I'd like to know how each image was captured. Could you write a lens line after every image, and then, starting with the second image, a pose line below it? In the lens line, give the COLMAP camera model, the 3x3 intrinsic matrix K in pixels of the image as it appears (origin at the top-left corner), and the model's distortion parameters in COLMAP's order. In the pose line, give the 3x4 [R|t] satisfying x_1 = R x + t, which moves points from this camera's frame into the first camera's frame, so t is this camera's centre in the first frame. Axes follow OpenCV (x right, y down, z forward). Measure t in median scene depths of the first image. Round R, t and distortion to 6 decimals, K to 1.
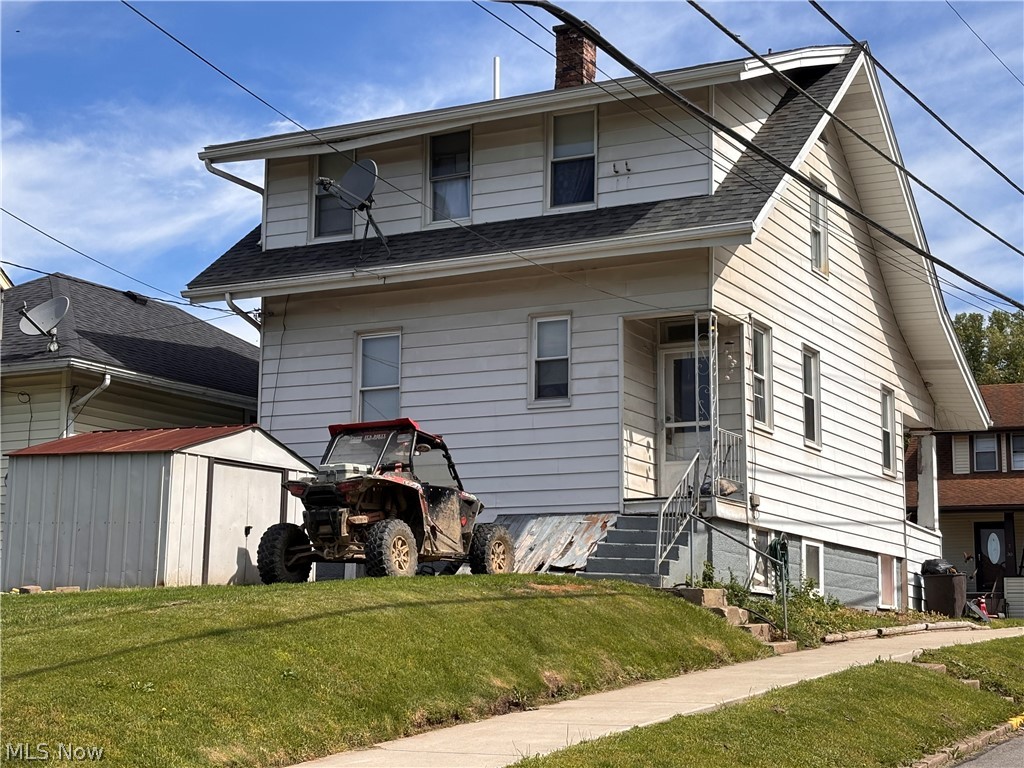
lens RADIAL K [[1683.3, 0, 505.7], [0, 1683.3, 392.6], [0, 0, 1]] dist [0.162430, 0.000000]
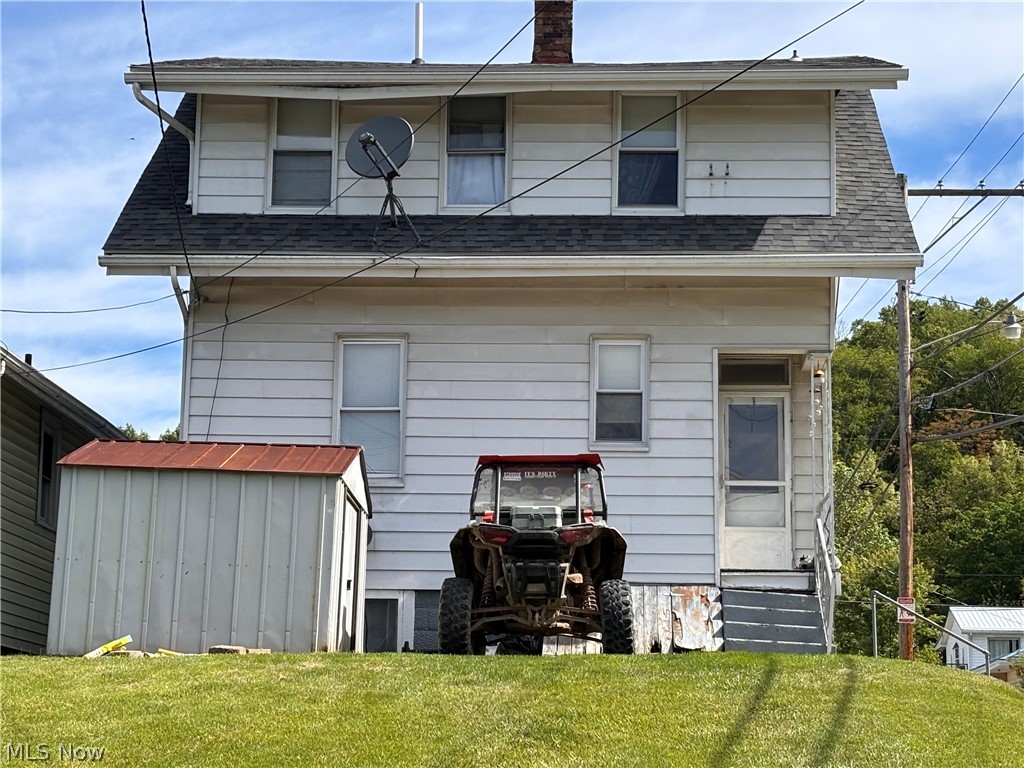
lens RADIAL K [[2153.7, 0, 516.4], [0, 2153.7, 383.7], [0, 0, 1]] dist [0.120045, 0.000000]
pose [[0.907456, 0.085471, 0.411363, -0.444730], [-0.073270, 0.996280, -0.045370, 0.026802], [-0.413710, 0.011031, 0.910342, 0.075260]]
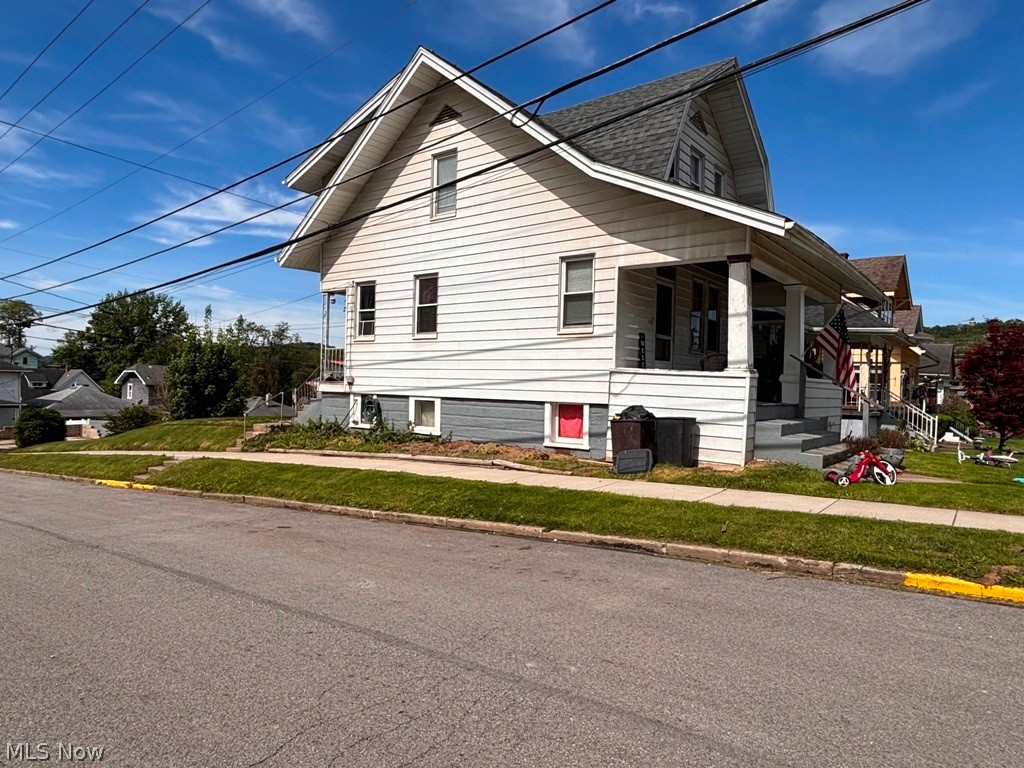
lens RADIAL K [[631.9, 0, 510.3], [0, 631.9, 388.9], [0, 0, 1]] dist [0.006320, 0.000170]
pose [[-0.184302, -0.008279, -0.982835, 0.813488], [0.125776, 0.991544, -0.031938, 0.118307], [0.974789, -0.129504, -0.181702, 1.293424]]
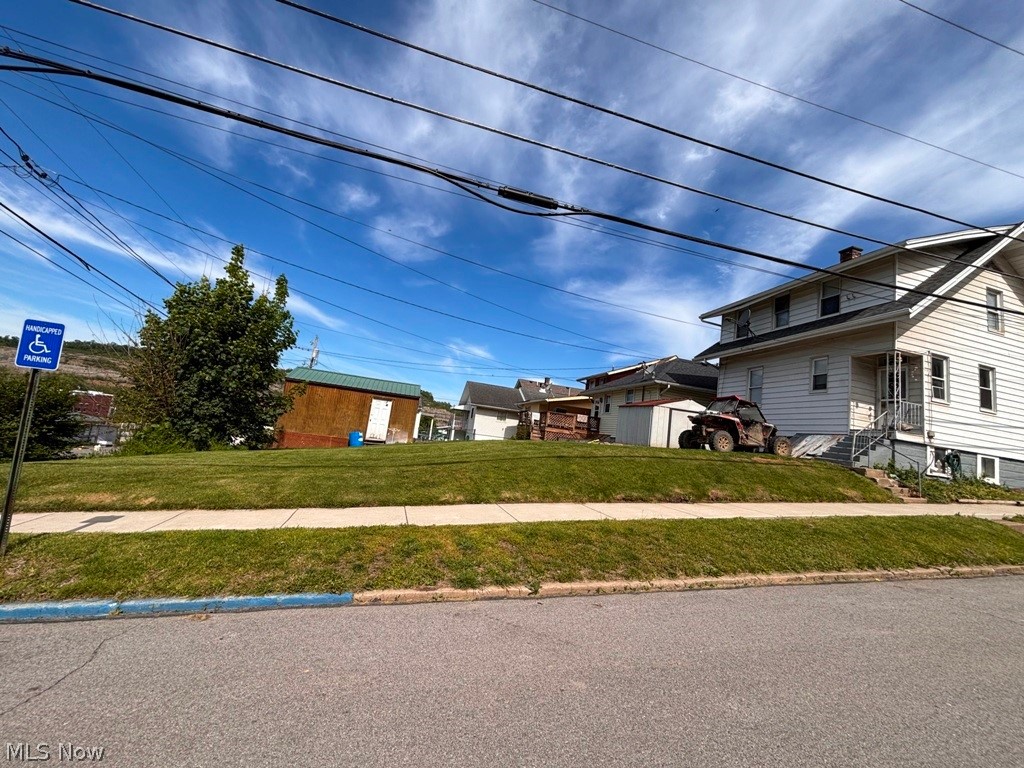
lens RADIAL K [[414.1, 0, 513.0], [0, 414.1, 382.9], [0, 0, 1]] dist [-0.000050, 0.000140]
pose [[0.683114, -0.023720, -0.729927, 0.169270], [-0.003115, 0.999369, -0.035391, 0.017221], [0.730305, 0.026450, 0.682609, 0.218845]]
